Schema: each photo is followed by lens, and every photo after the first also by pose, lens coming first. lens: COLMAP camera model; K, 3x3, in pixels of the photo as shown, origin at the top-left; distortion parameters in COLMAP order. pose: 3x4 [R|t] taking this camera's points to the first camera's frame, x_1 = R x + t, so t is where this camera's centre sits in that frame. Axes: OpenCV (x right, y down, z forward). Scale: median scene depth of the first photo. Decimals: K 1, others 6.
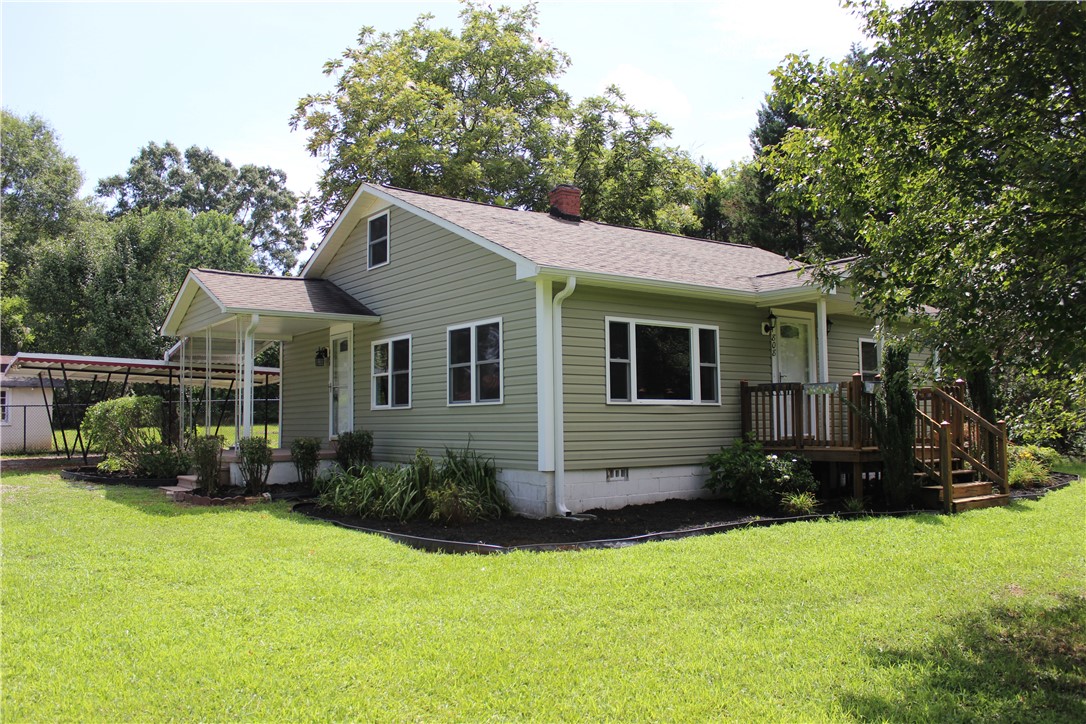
lens RADIAL K [[878.2, 0, 533.5], [0, 878.2, 353.9], [0, 0, 1]] dist [-0.063085, 0.006600]
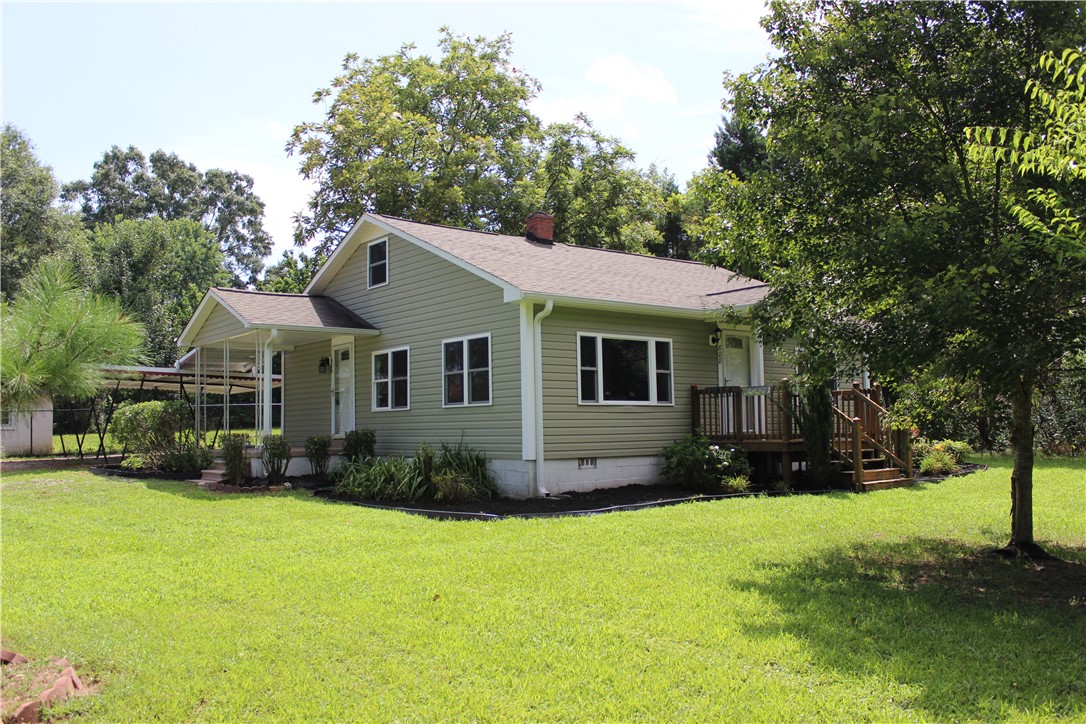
lens RADIAL K [[878.2, 0, 552.2], [0, 878.2, 364.5], [0, 0, 1]] dist [-0.063085, 0.006600]
pose [[0.998247, -0.002913, 0.059113, -0.018295], [0.002515, 0.999974, 0.006799, -0.004618], [-0.059132, -0.006639, 0.998228, -0.155321]]
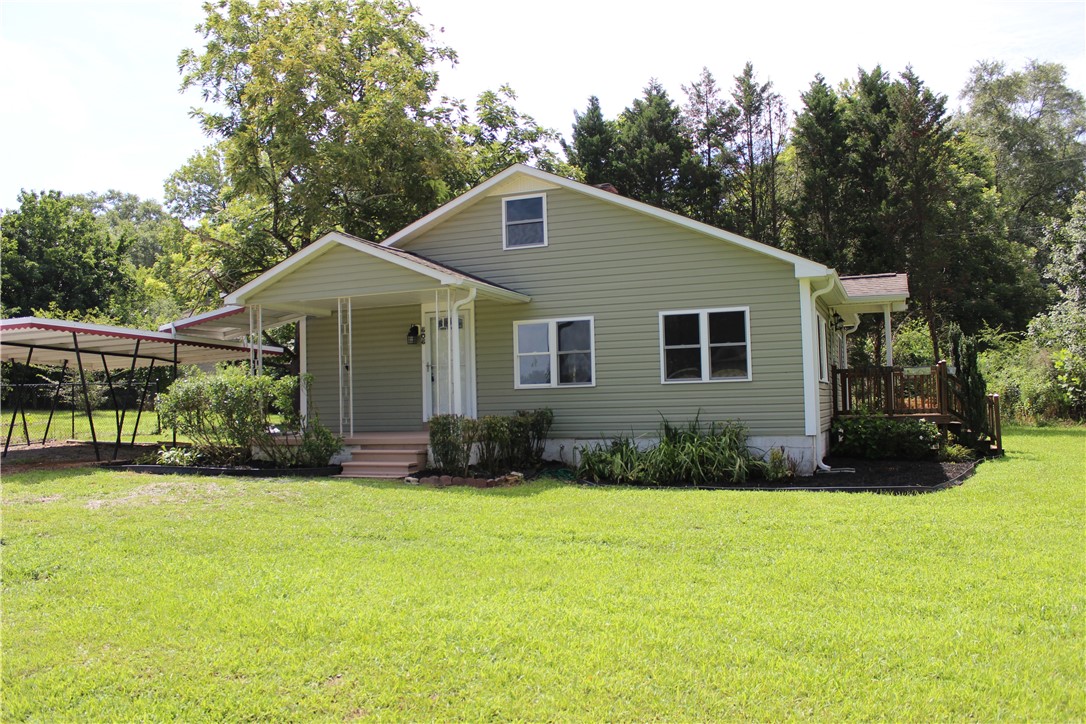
lens RADIAL K [[878.2, 0, 542.9], [0, 878.2, 359.7], [0, 0, 1]] dist [-0.063085, 0.006600]
pose [[0.842426, 0.019857, 0.538445, -0.707760], [-0.029422, 0.999525, 0.009170, 0.020743], [-0.538008, -0.023567, 0.842610, 0.132682]]
